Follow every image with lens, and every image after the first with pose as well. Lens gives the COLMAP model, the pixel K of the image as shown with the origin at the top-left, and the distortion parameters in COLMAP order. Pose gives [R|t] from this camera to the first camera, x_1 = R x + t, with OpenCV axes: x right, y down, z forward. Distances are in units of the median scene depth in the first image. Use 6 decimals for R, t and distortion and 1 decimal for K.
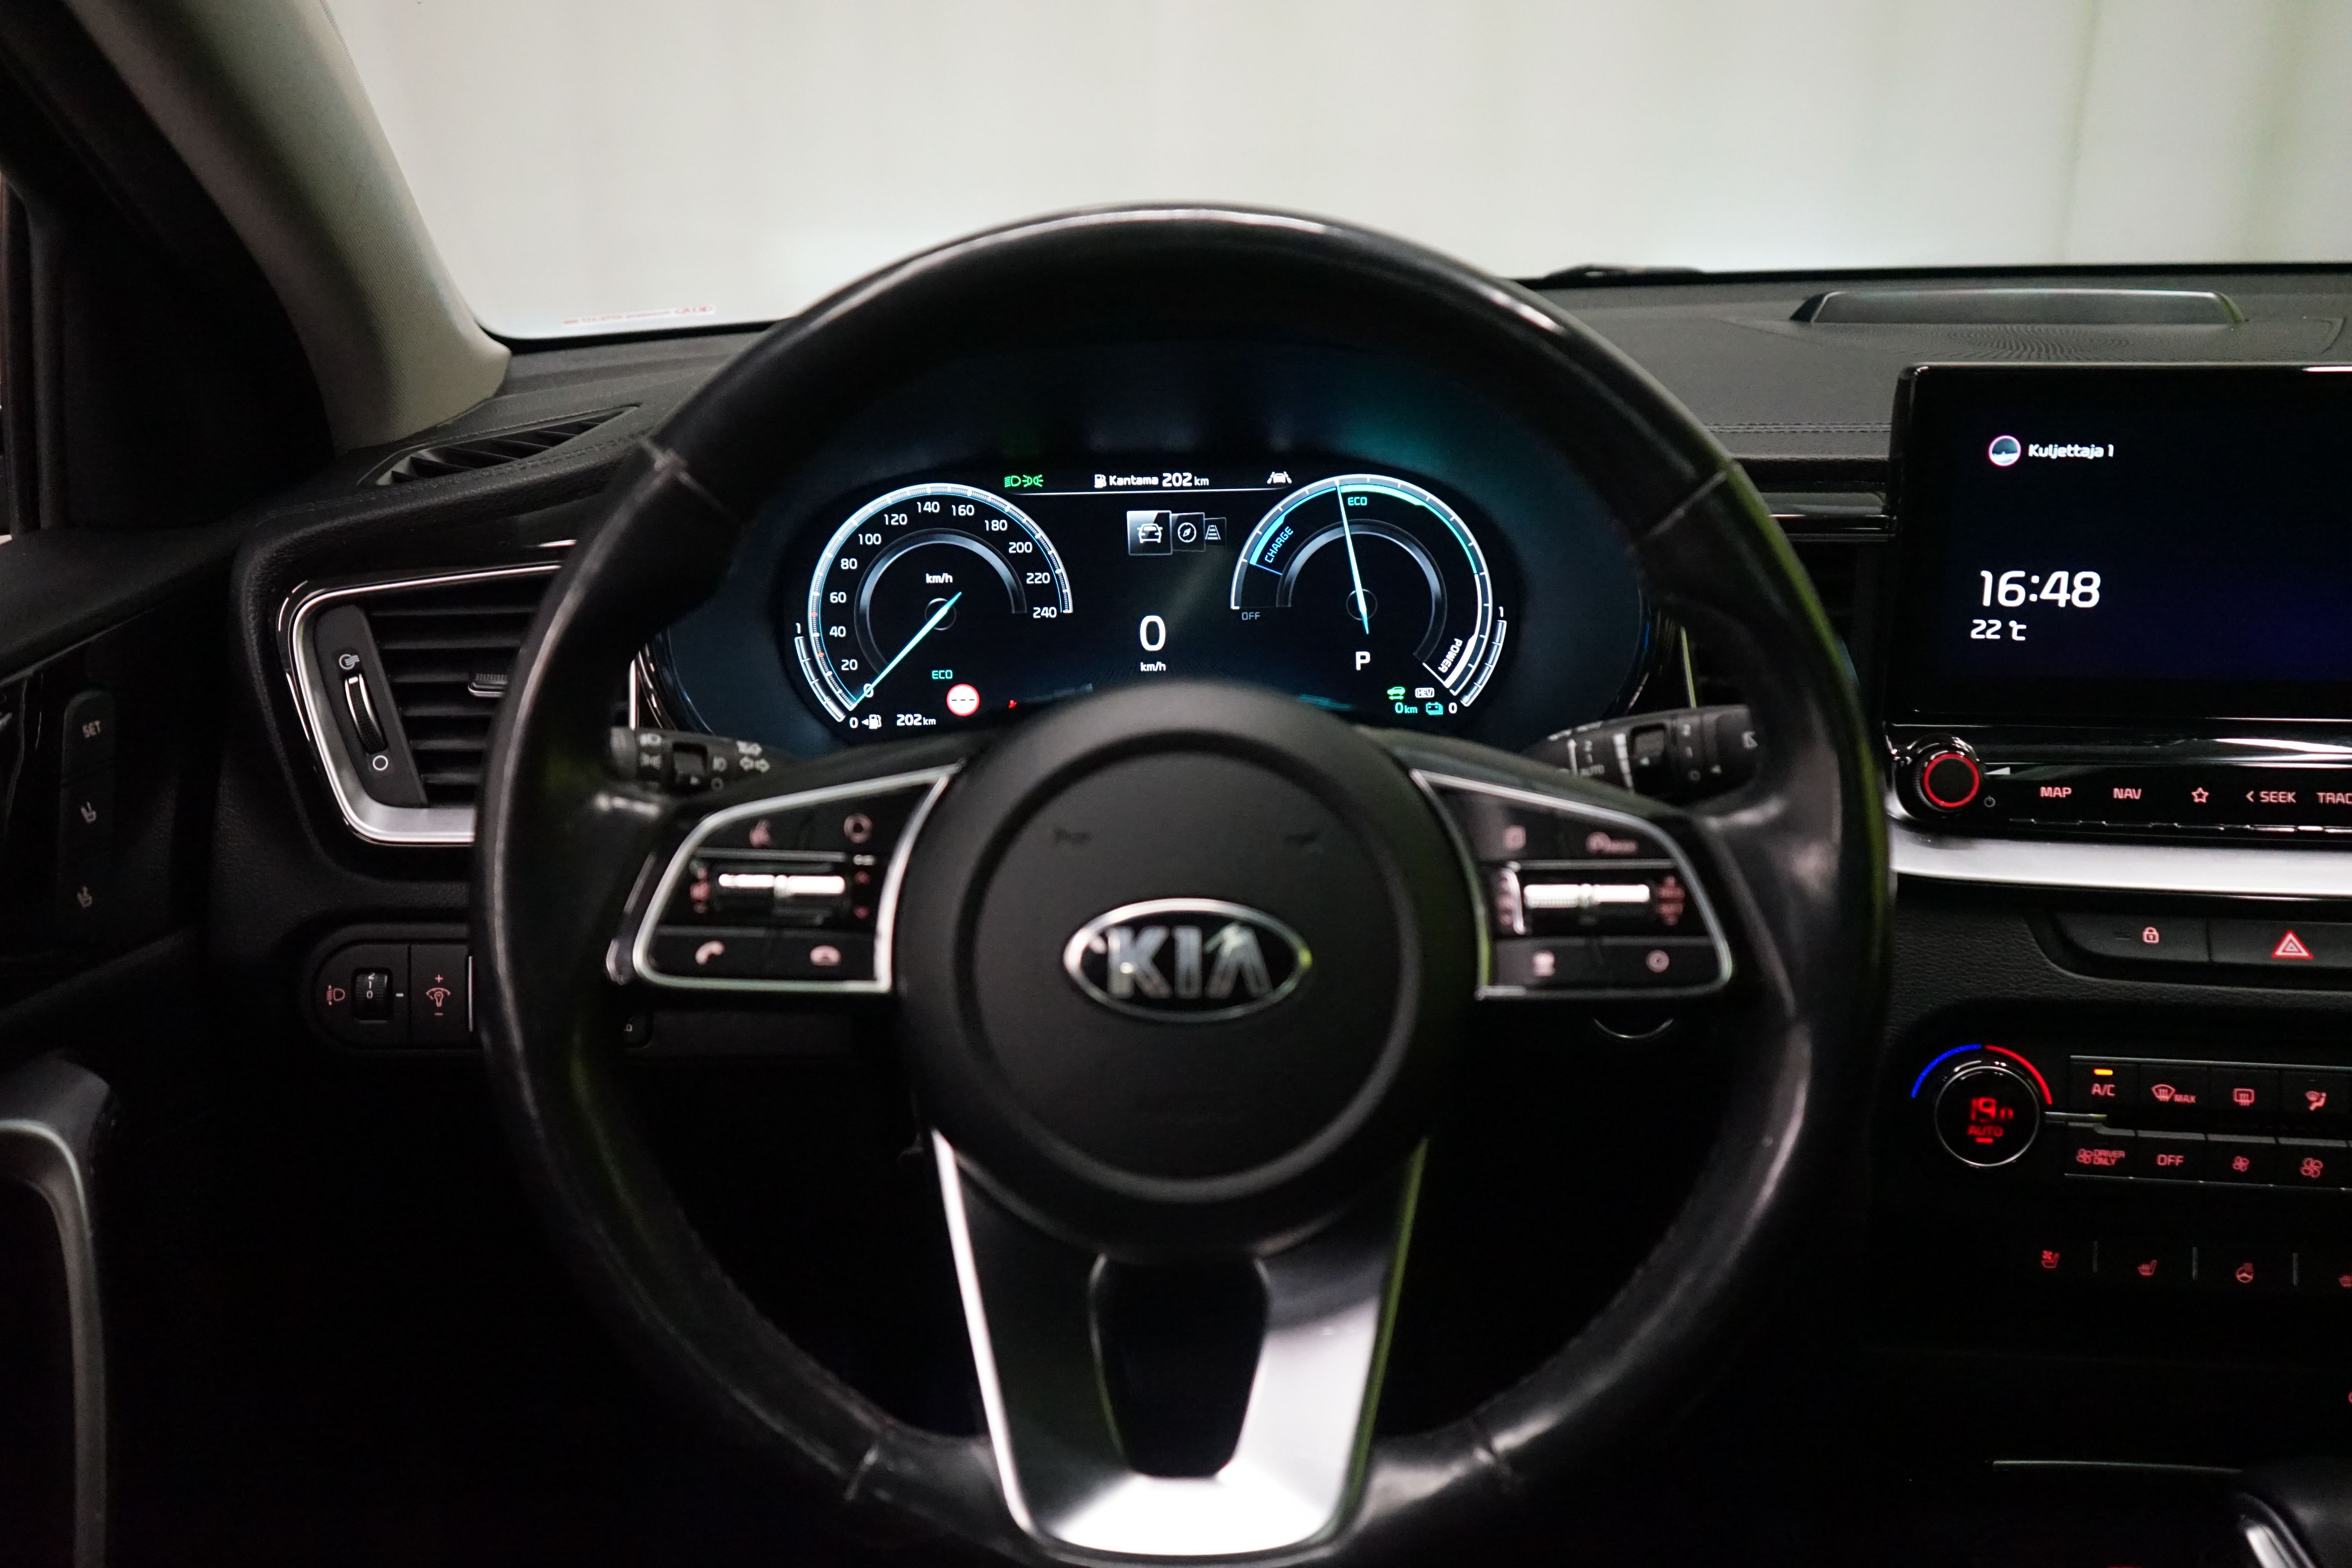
lens RADIAL K [[2077.0, 0, 1176.0], [0, 2077.0, 784.0], [0, 0, 1]] dist [-0.003952, -0.000609]
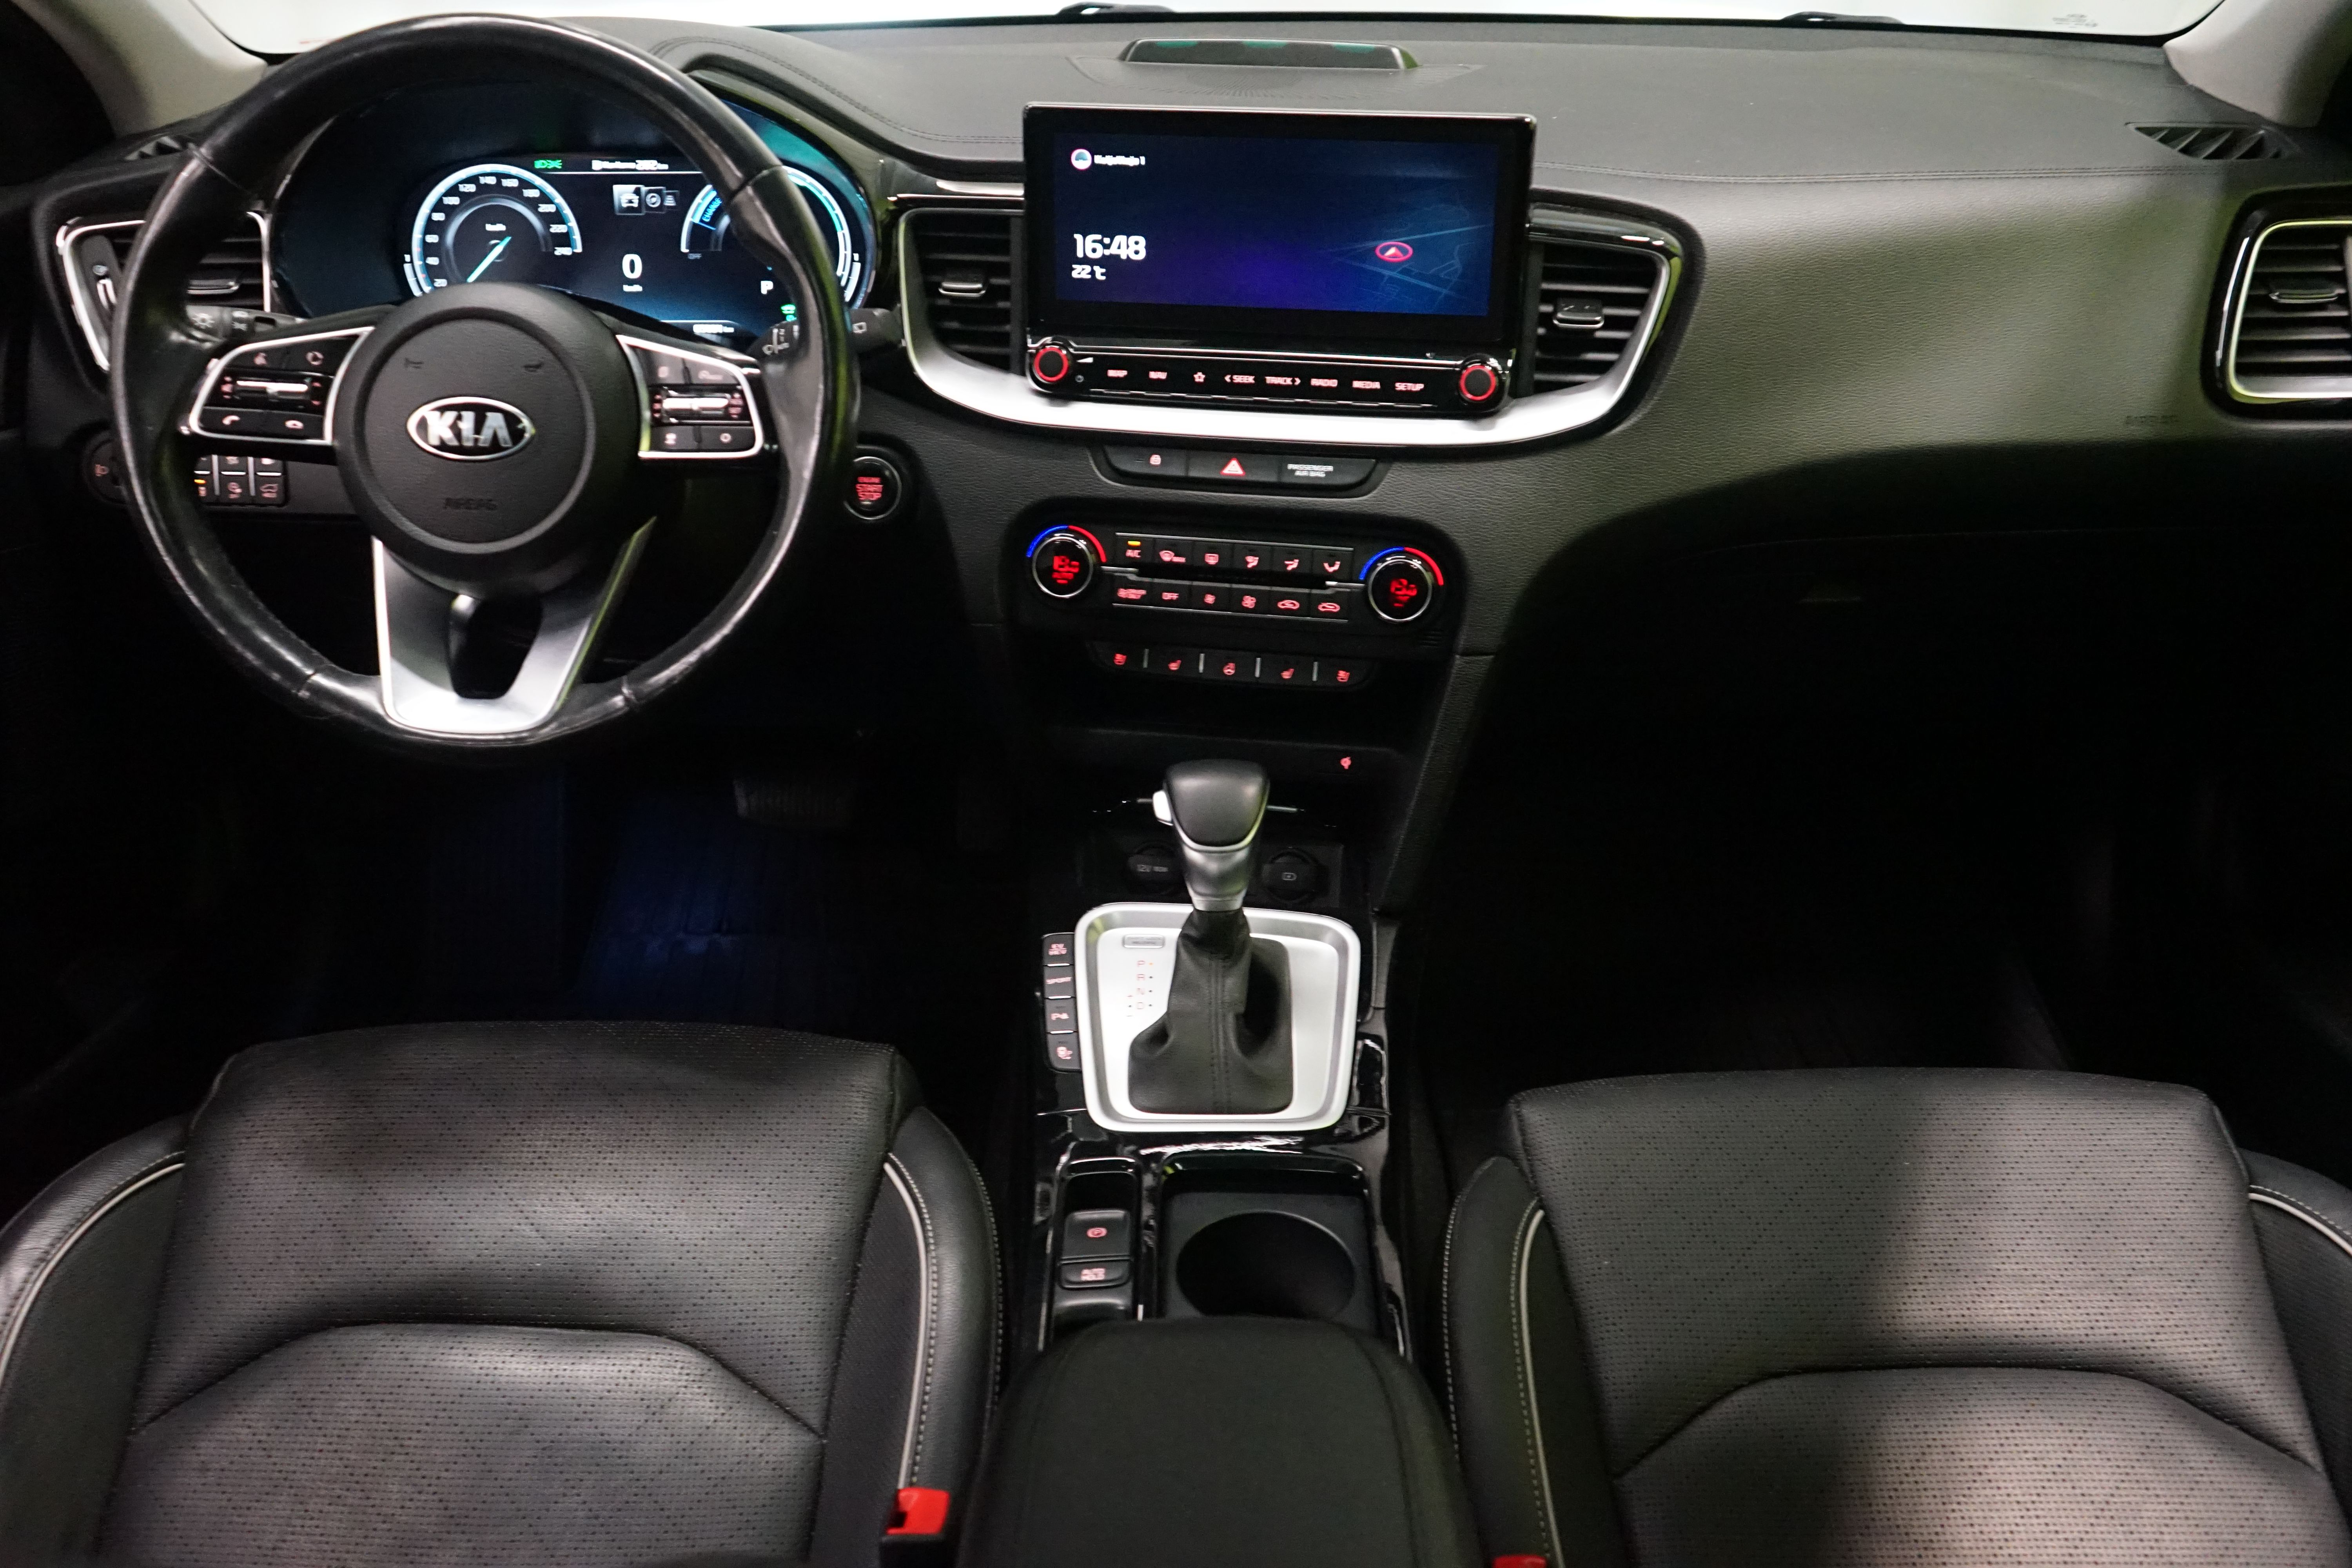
lens RADIAL K [[2047.2, 0, 1176.0], [0, 2047.2, 784.0], [0, 0, 1]] dist [-0.014339, -0.008811]
pose [[0.999131, 0.031058, -0.027812, 0.524335], [-0.026347, 0.987384, 0.156138, 0.070796], [0.032310, -0.155270, 0.987344, -0.652604]]
